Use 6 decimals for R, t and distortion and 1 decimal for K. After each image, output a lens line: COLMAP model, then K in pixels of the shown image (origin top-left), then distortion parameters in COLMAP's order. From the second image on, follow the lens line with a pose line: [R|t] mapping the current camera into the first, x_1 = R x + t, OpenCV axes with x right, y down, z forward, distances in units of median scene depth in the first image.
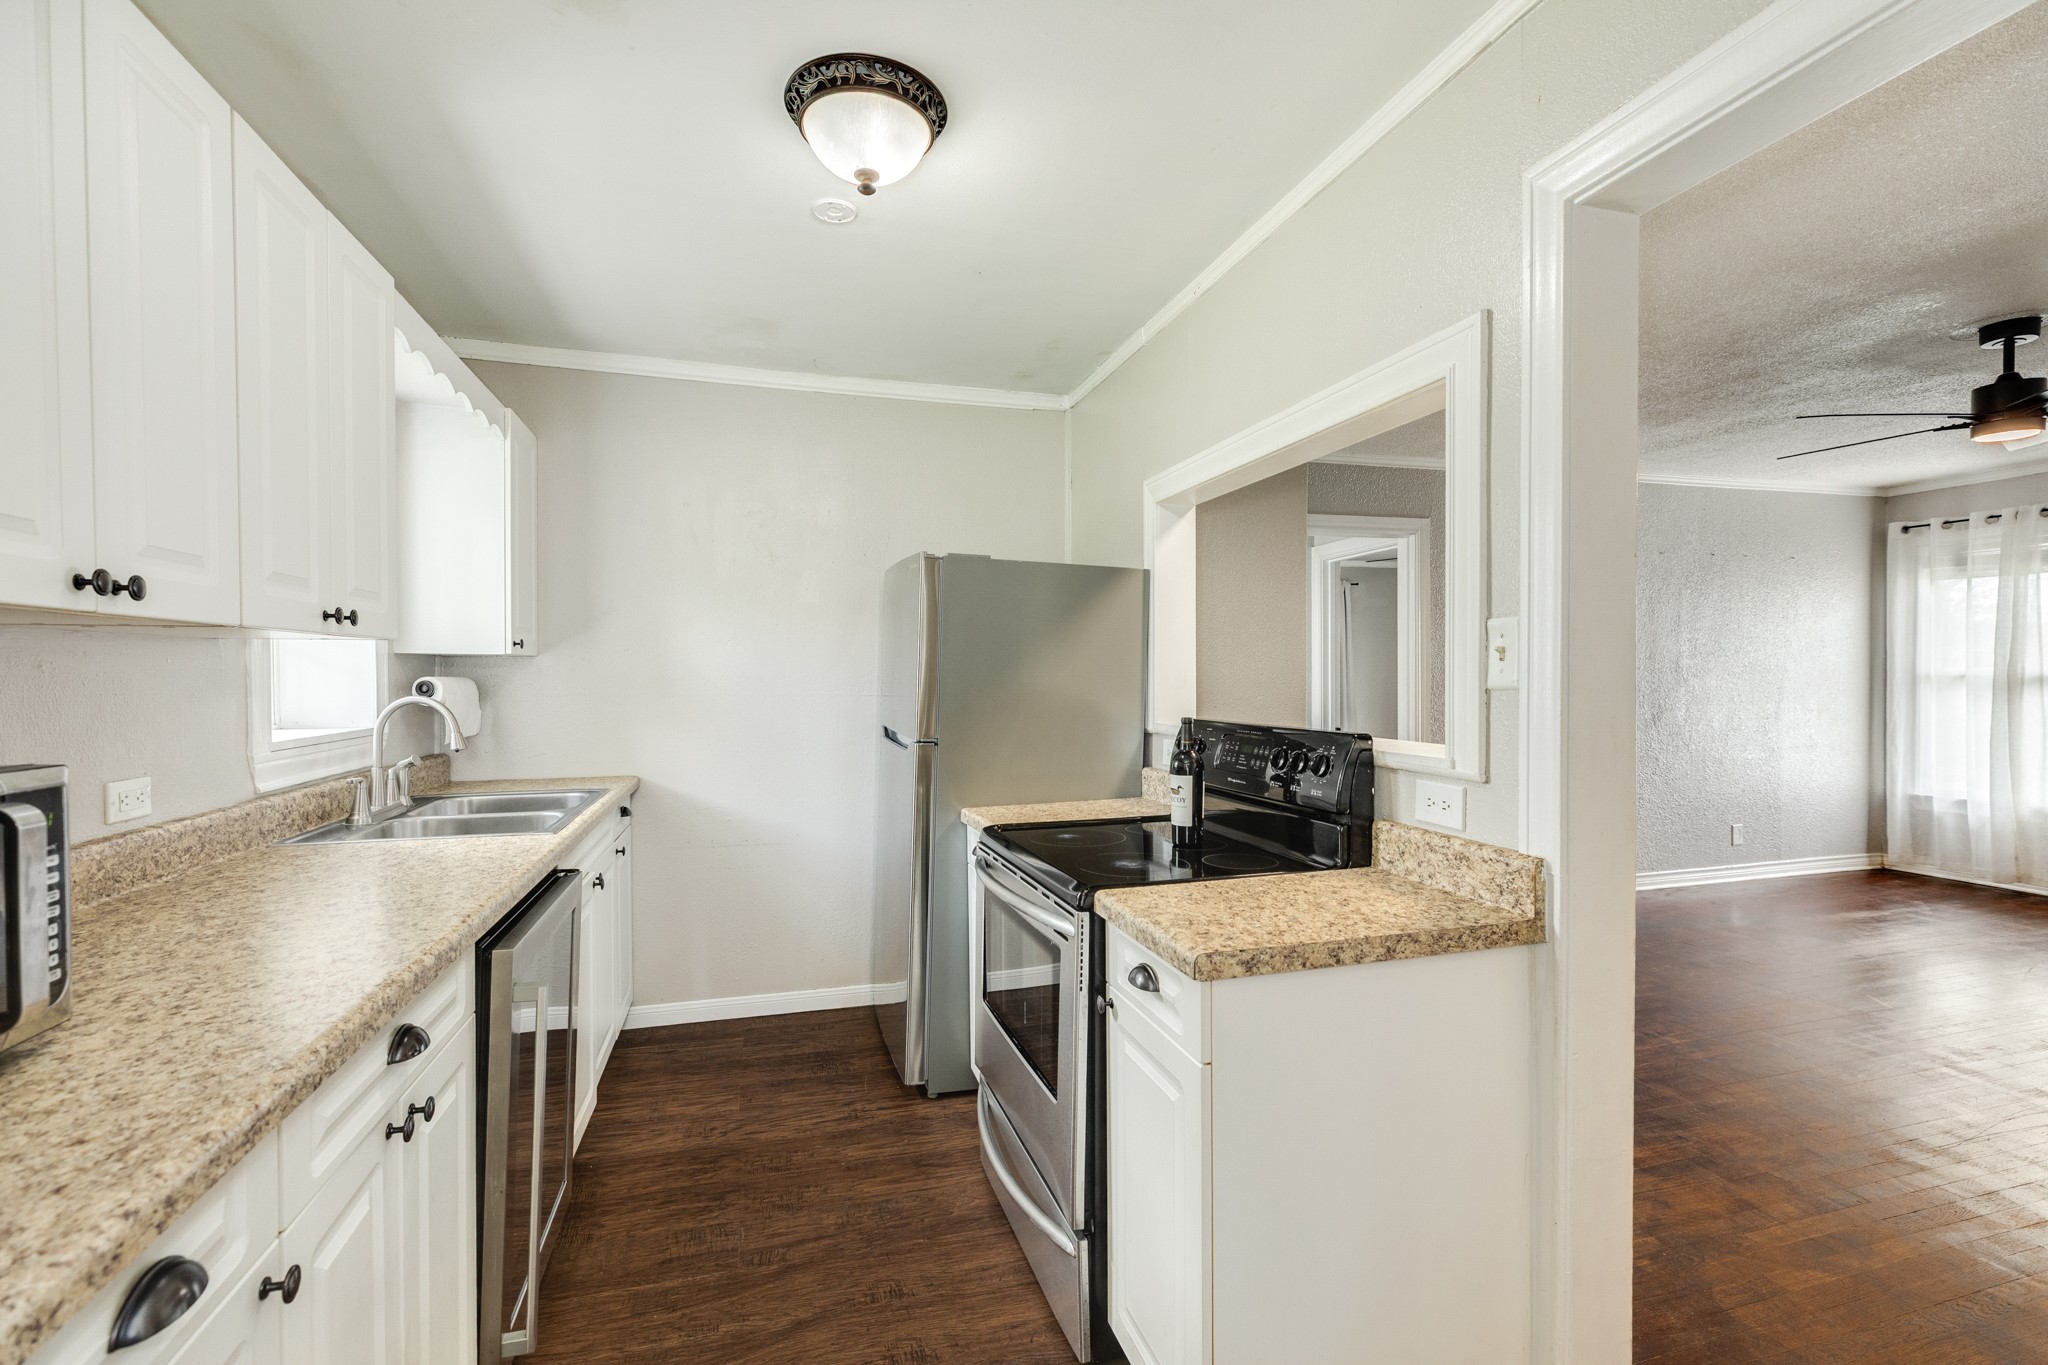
lens RADIAL K [[921.5, 0, 1026.5], [0, 921.5, 691.2], [0, 0, 1]] dist [0.006078, -0.001503]
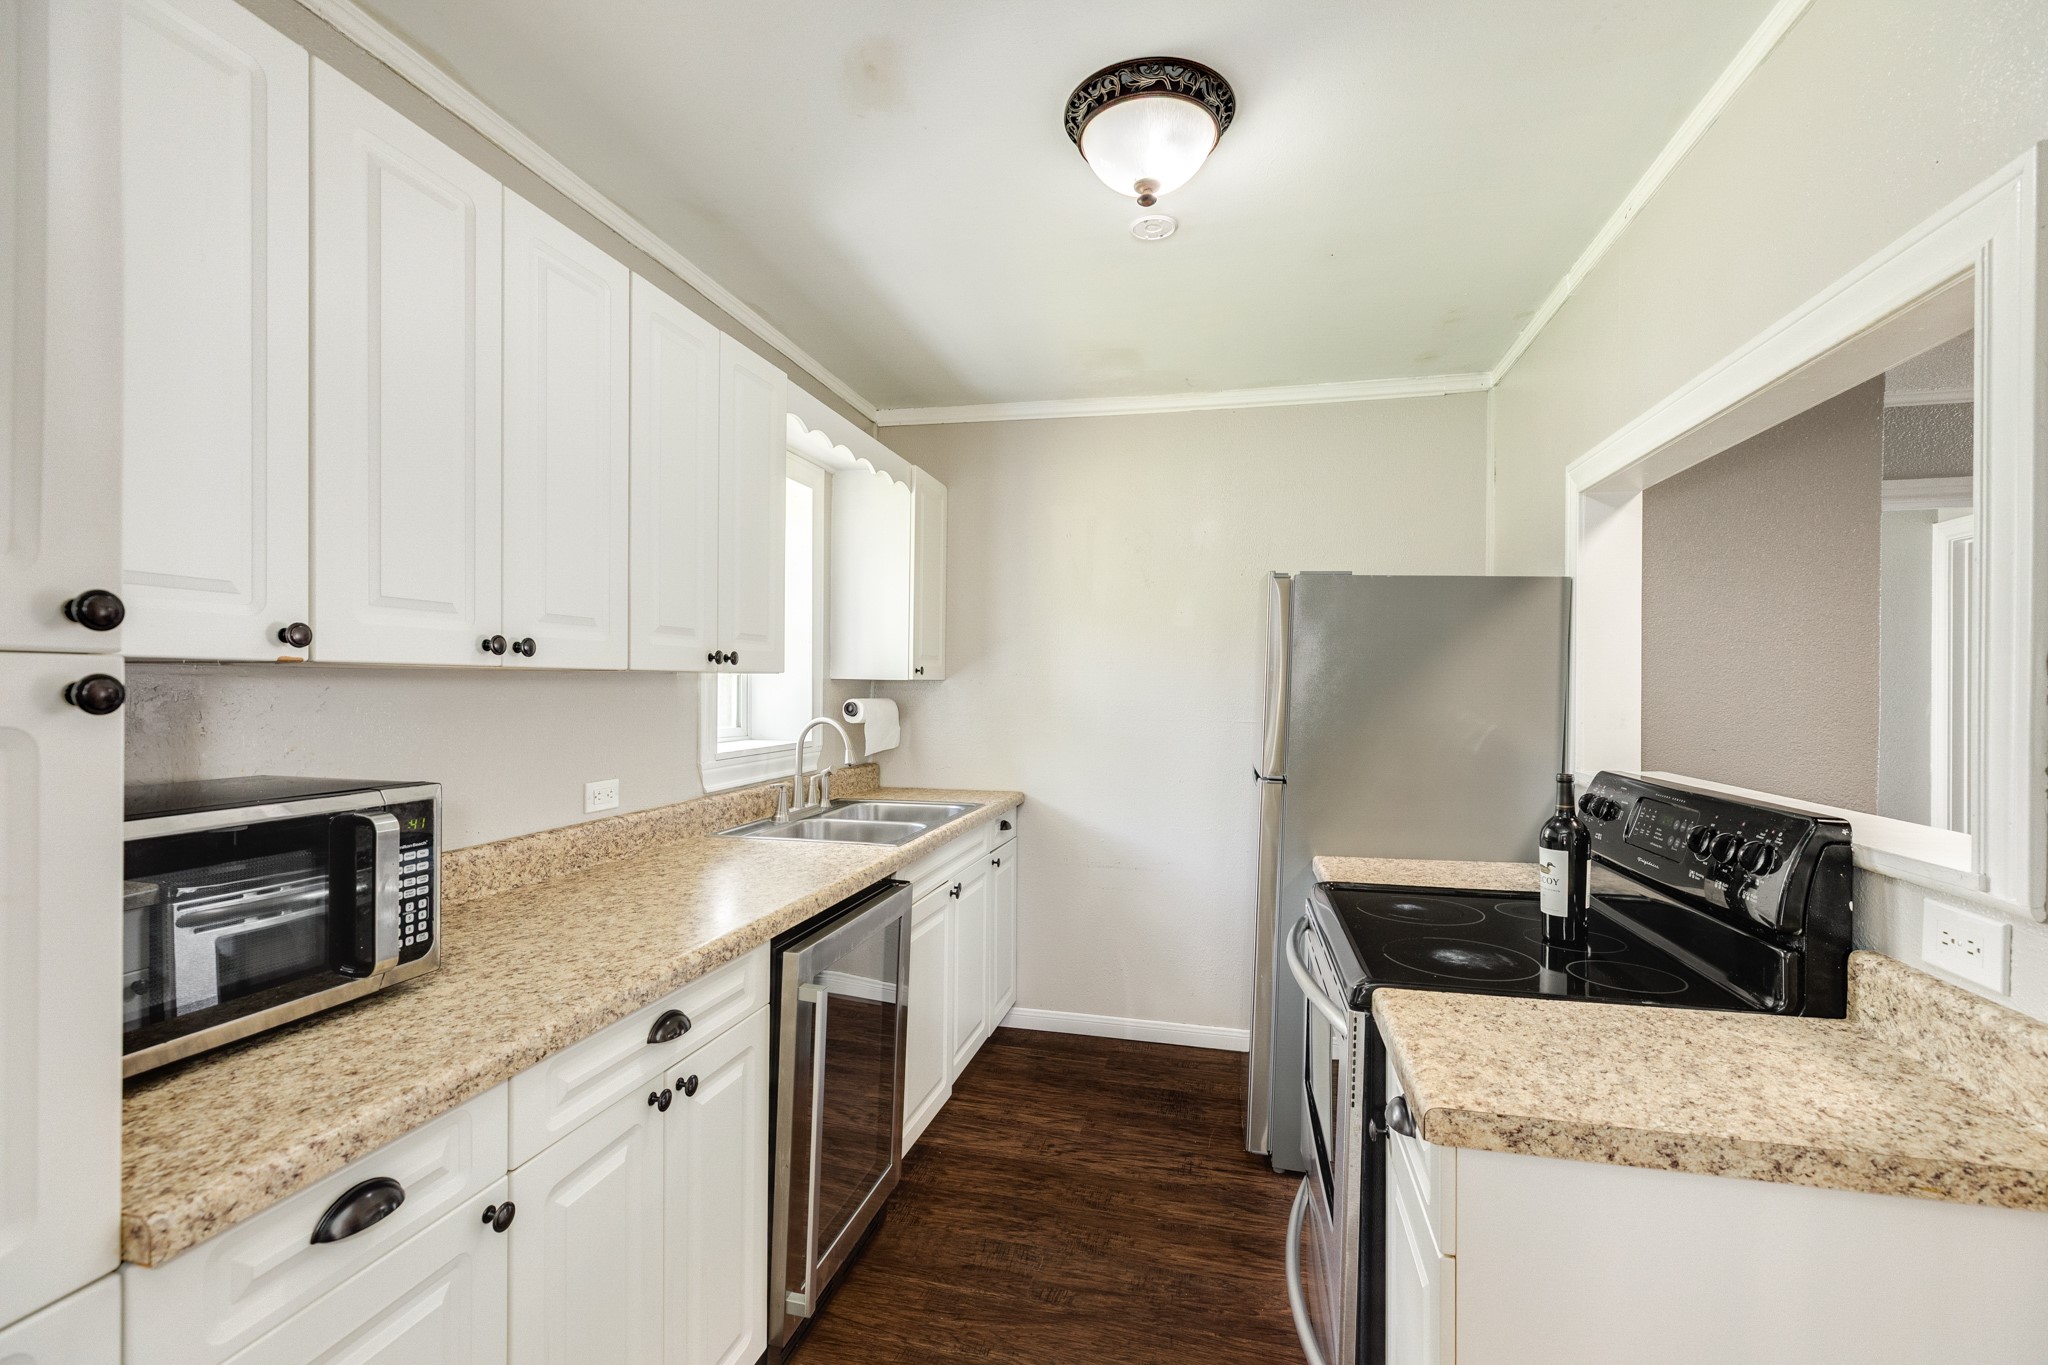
lens RADIAL K [[921.5, 0, 1017.9], [0, 921.5, 690.0], [0, 0, 1]] dist [0.006078, -0.001503]
pose [[0.865194, 0.011574, -0.501303, 0.188654], [-0.018305, 0.999796, -0.008510, -0.030454], [0.501103, 0.016539, 0.865230, 0.120121]]
